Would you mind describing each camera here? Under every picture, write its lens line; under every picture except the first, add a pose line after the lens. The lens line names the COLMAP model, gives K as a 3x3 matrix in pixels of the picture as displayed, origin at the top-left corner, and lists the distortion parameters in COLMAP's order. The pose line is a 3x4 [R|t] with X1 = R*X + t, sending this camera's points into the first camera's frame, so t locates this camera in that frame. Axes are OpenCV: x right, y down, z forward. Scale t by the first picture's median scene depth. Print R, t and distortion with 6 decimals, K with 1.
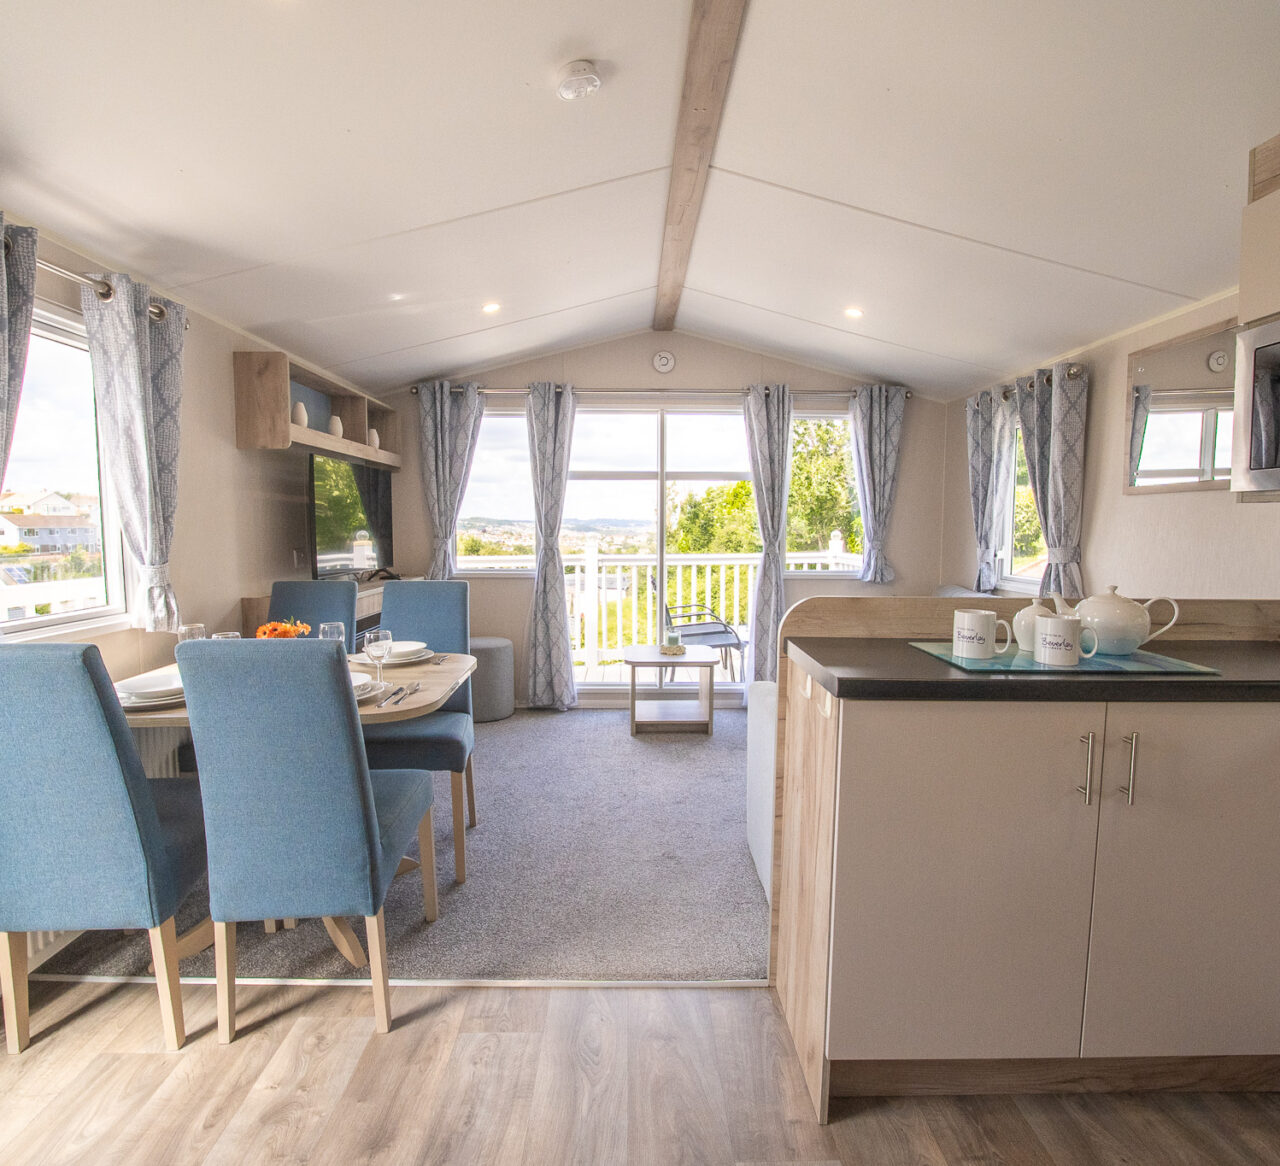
lens RADIAL K [[723.6, 0, 637.8], [0, 723.6, 579.5], [0, 0, 1]] dist [-0.014147, 0.002777]
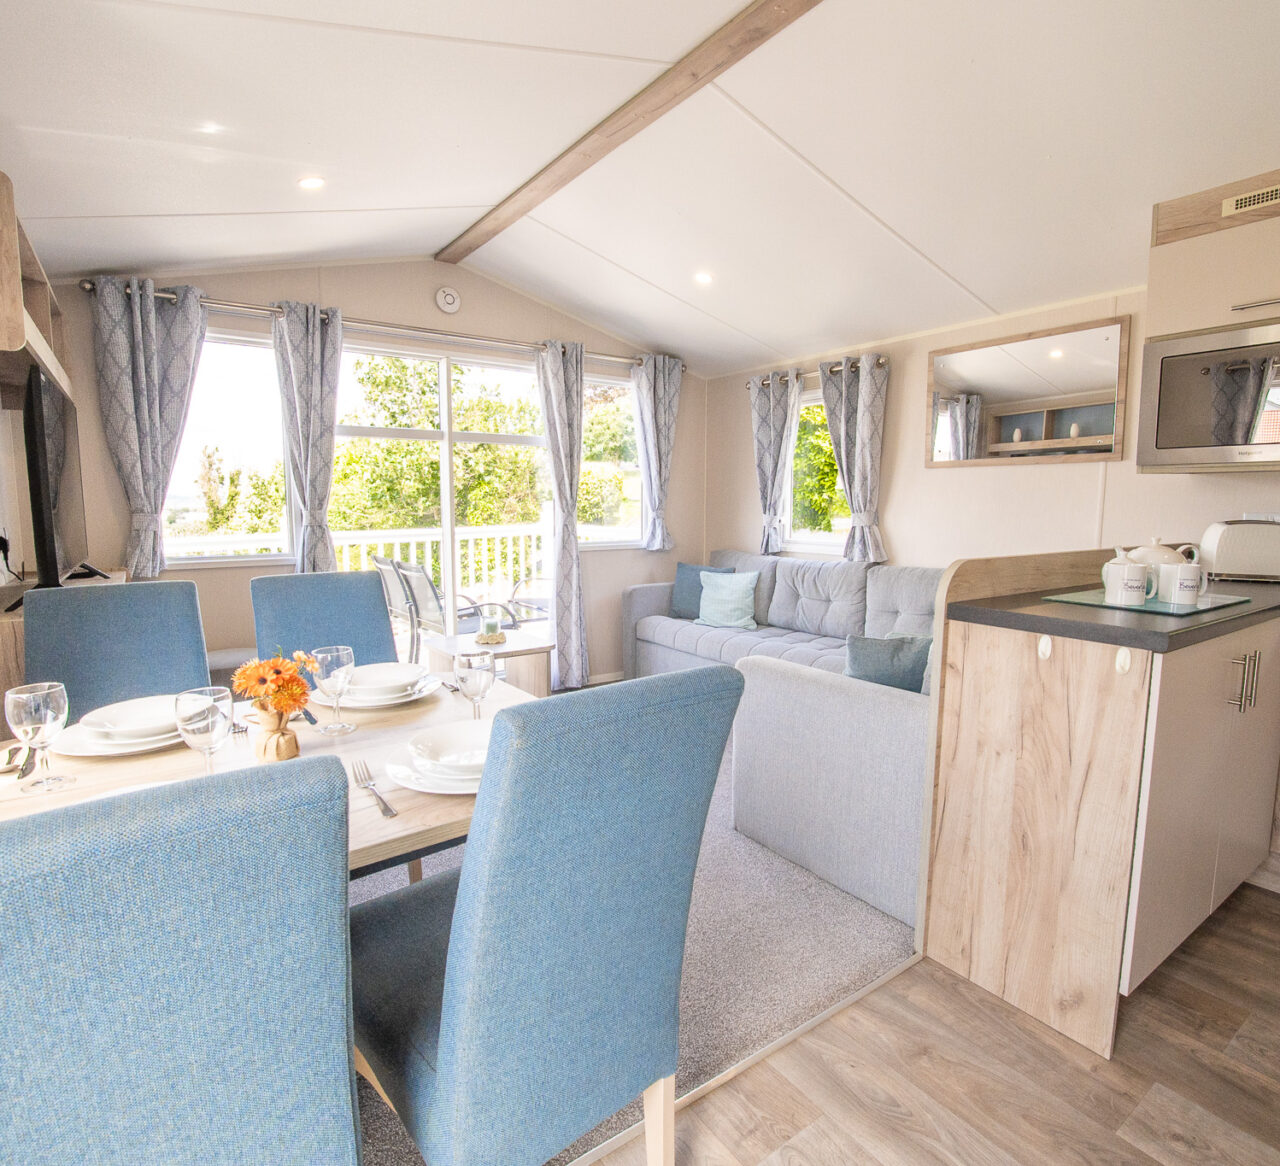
lens RADIAL K [[718.5, 0, 646.2], [0, 718.5, 580.3], [0, 0, 1]] dist [-0.017864, 0.001324]
pose [[0.816550, -0.066872, 0.573389, -0.280832], [0.045306, 0.997628, 0.051830, -0.008262], [-0.575495, -0.016344, 0.817642, 0.184699]]
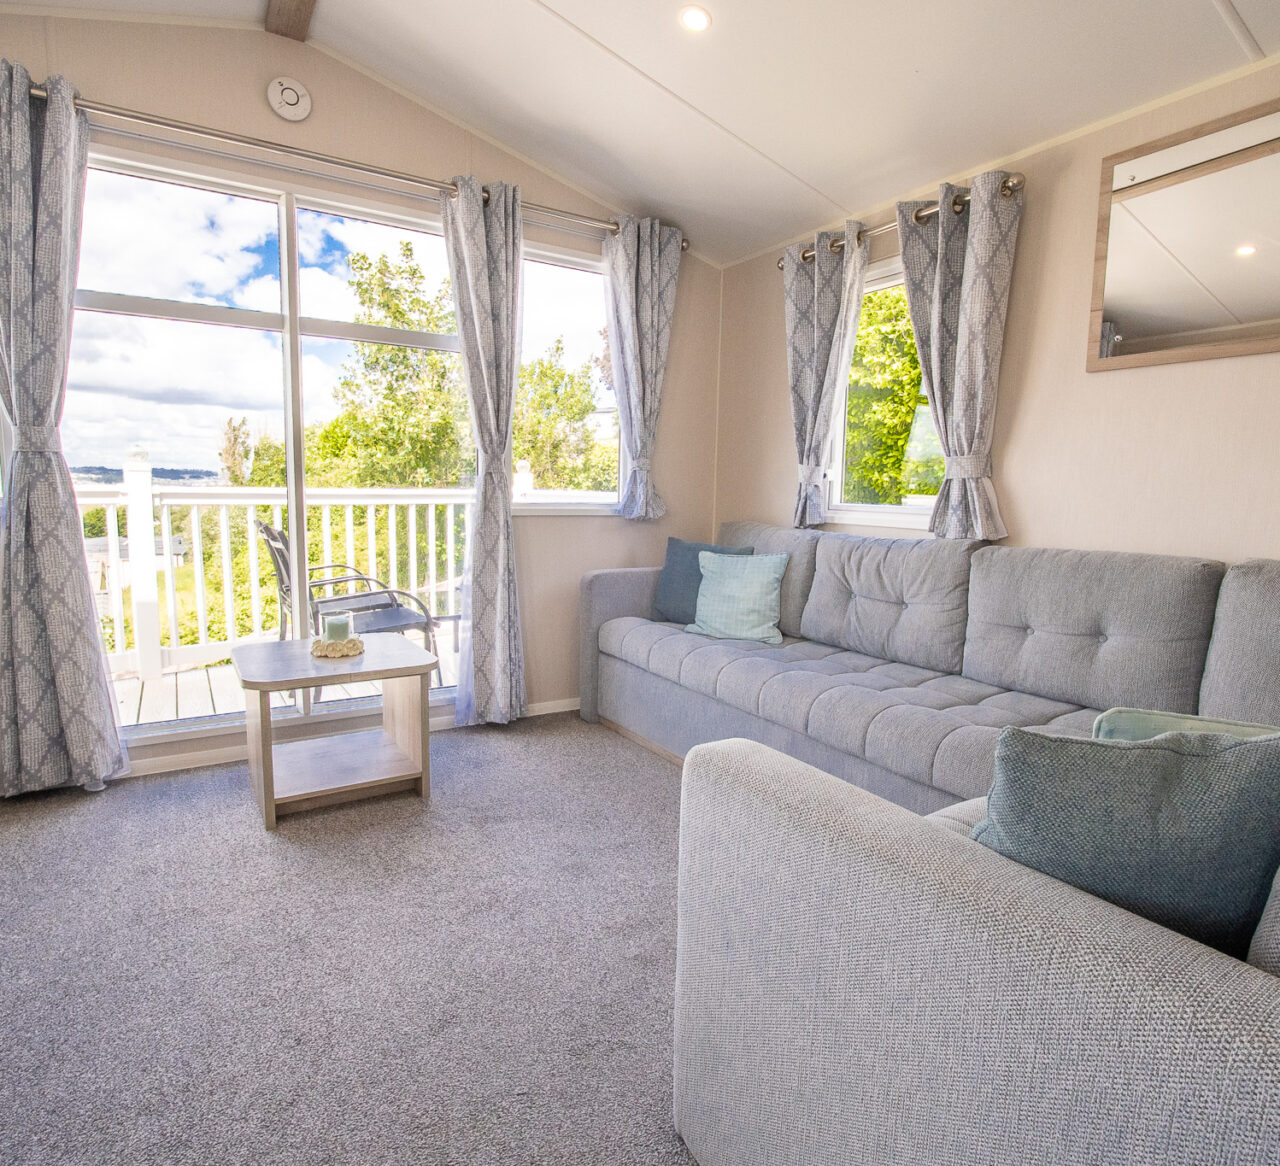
lens RADIAL K [[742.0, 0, 640.7], [0, 742.0, 581.1], [0, 0, 1]] dist [-0.022495, 0.003613]
pose [[0.855946, -0.050489, 0.514594, -0.037305], [0.020735, 0.997772, 0.063406, 0.017926], [-0.516649, -0.043601, 0.855086, 0.410482]]
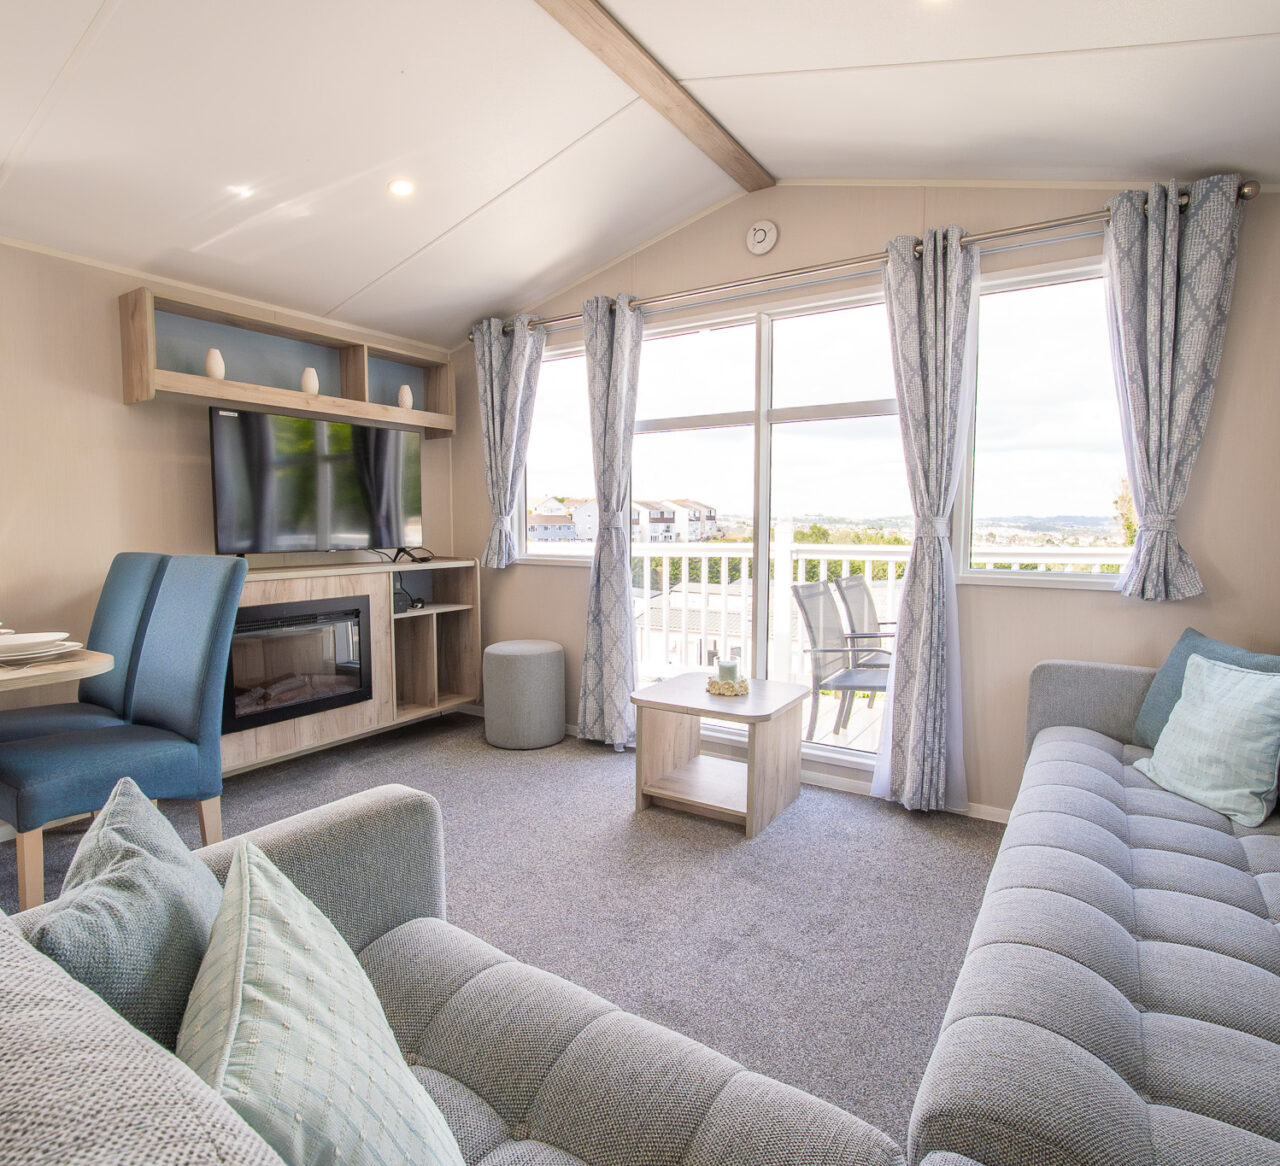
lens RADIAL K [[723.6, 0, 637.8], [0, 723.6, 579.5], [0, 0, 1]] dist [-0.014147, 0.002777]
pose [[0.827742, 0.041198, -0.559595, 0.322707], [-0.040671, 0.999083, 0.013394, -0.001717], [0.559633, 0.011672, 0.828658, 0.419307]]
